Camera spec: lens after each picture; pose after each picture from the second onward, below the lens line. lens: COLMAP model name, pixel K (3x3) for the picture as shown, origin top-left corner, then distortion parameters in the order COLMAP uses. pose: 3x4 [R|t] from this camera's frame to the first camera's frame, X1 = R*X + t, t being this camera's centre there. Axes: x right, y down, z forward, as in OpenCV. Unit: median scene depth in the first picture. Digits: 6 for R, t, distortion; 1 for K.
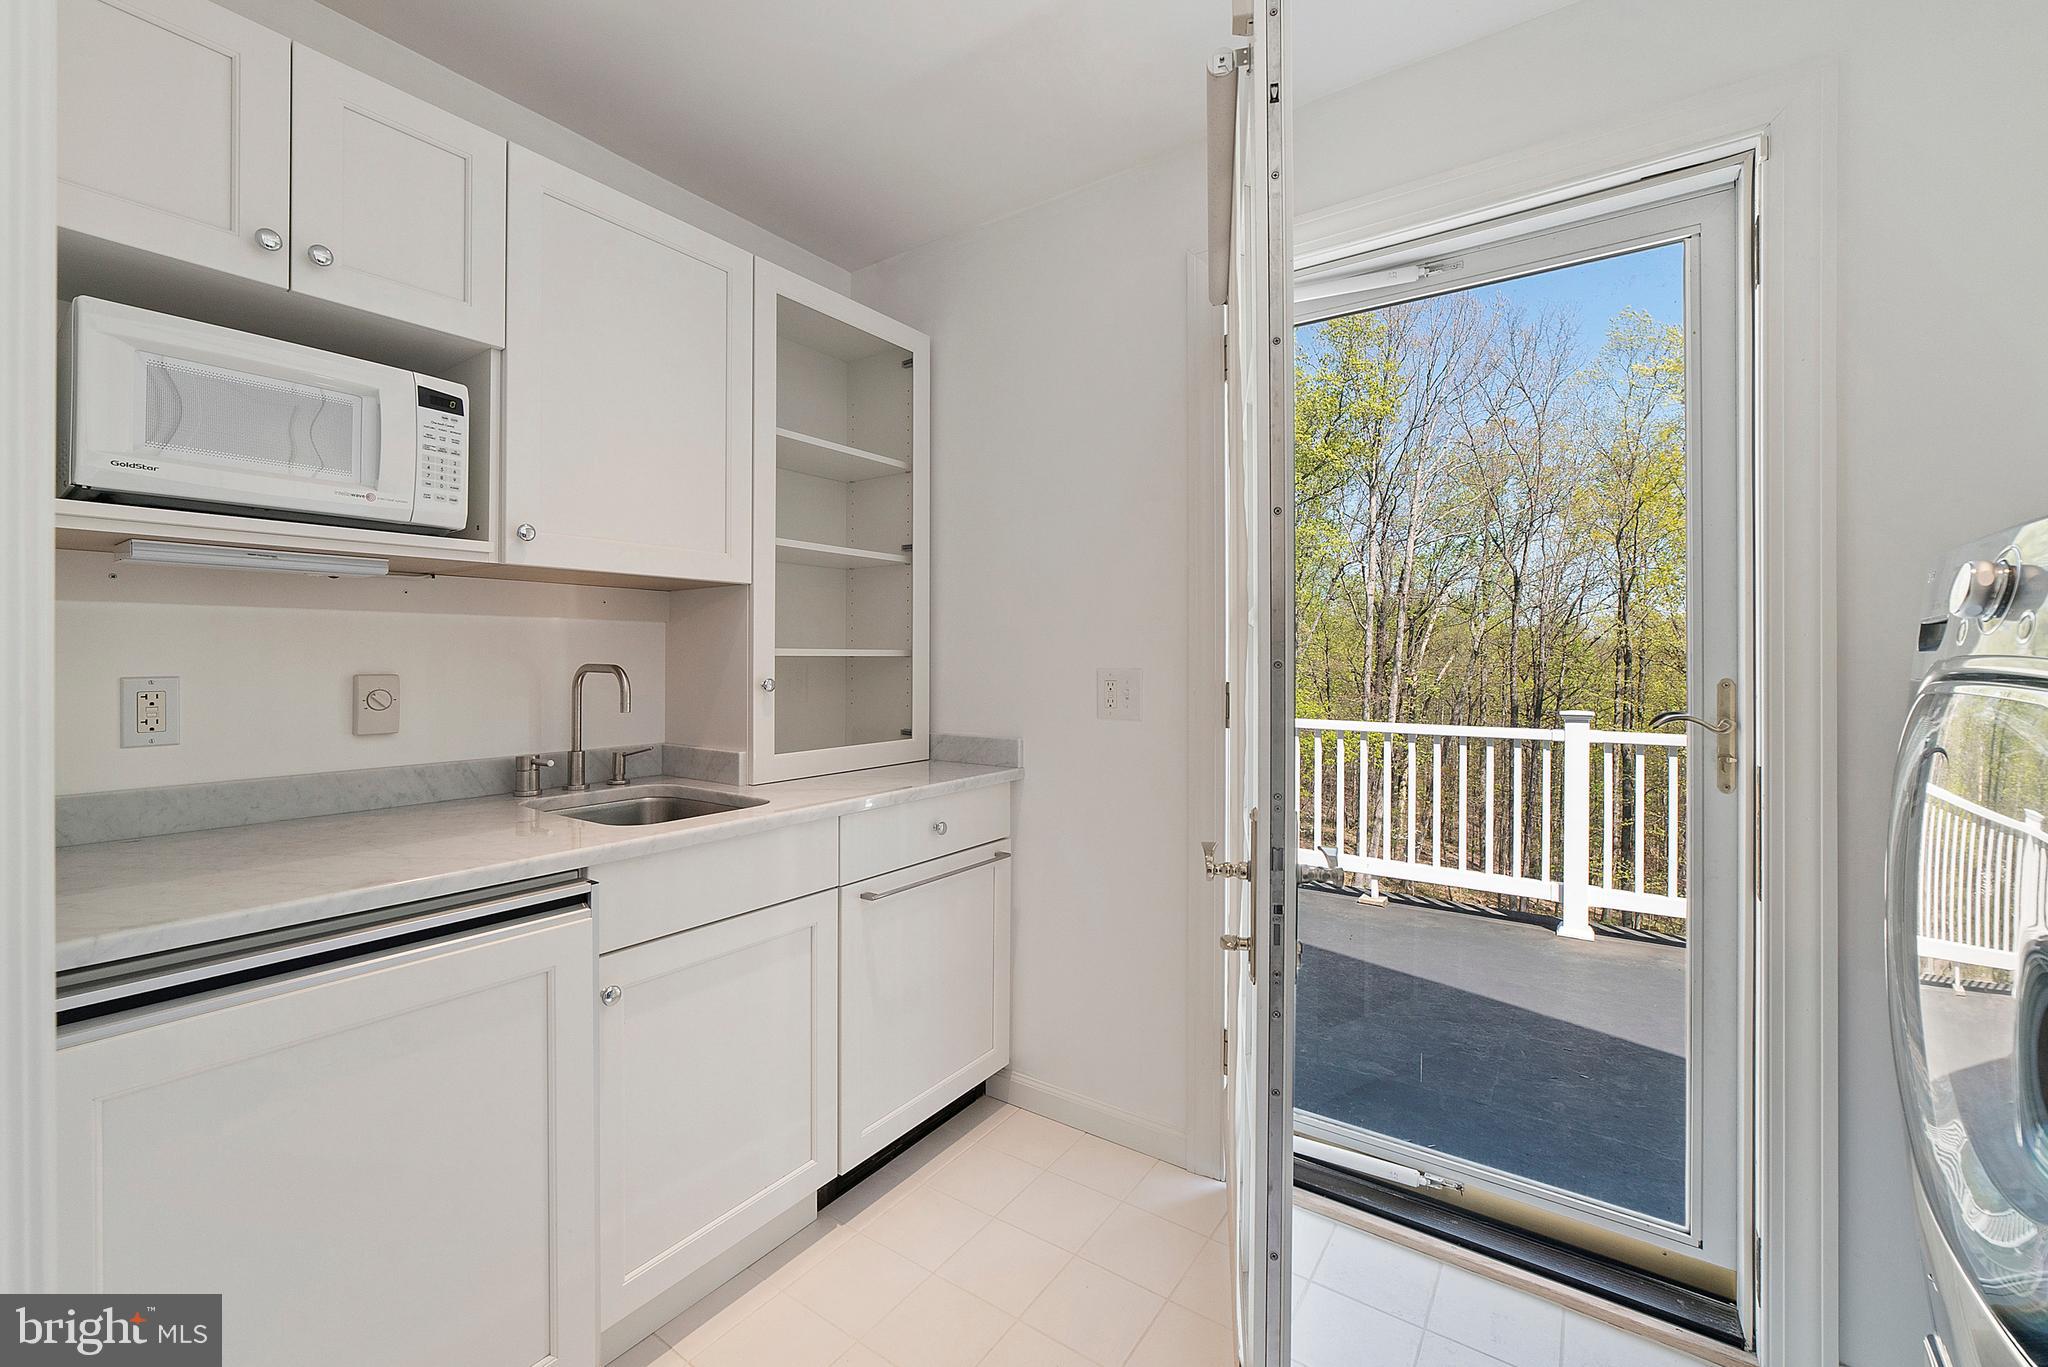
lens RADIAL K [[861.8, 0, 1021.6], [0, 861.8, 657.1], [0, 0, 1]] dist [0.002404, 0.000703]
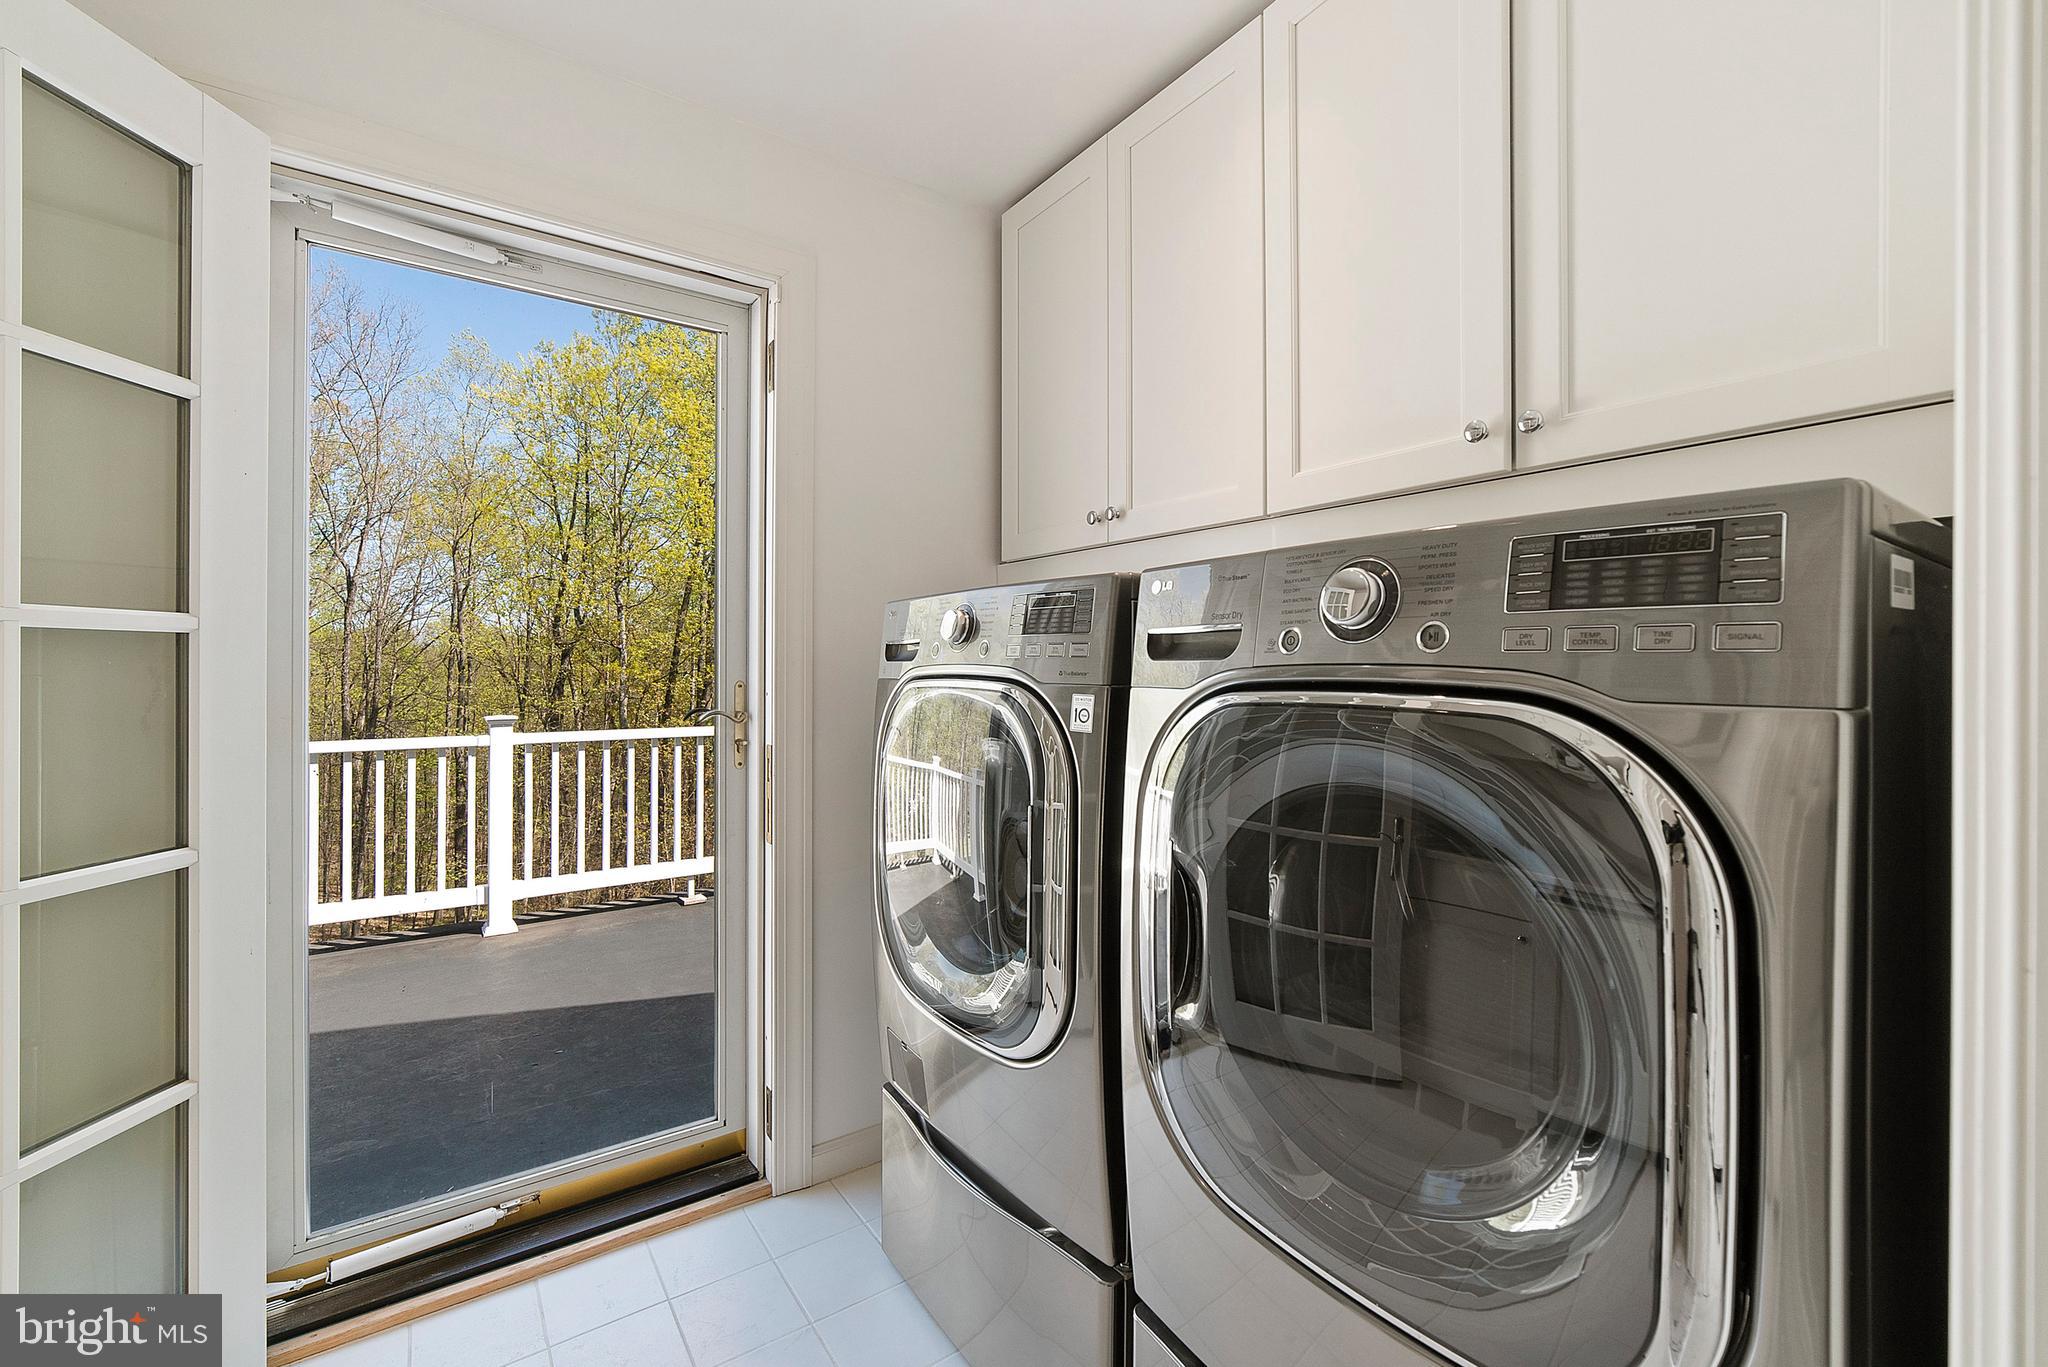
lens RADIAL K [[842.5, 0, 1021.1], [0, 842.5, 668.1], [0, 0, 1]] dist [-0.002044, -0.000030]
pose [[0.344548, -0.002072, 0.938767, -0.093447], [-0.002691, 0.999991, 0.003195, 0.000047], [-0.938765, -0.003627, 0.344539, 0.064104]]
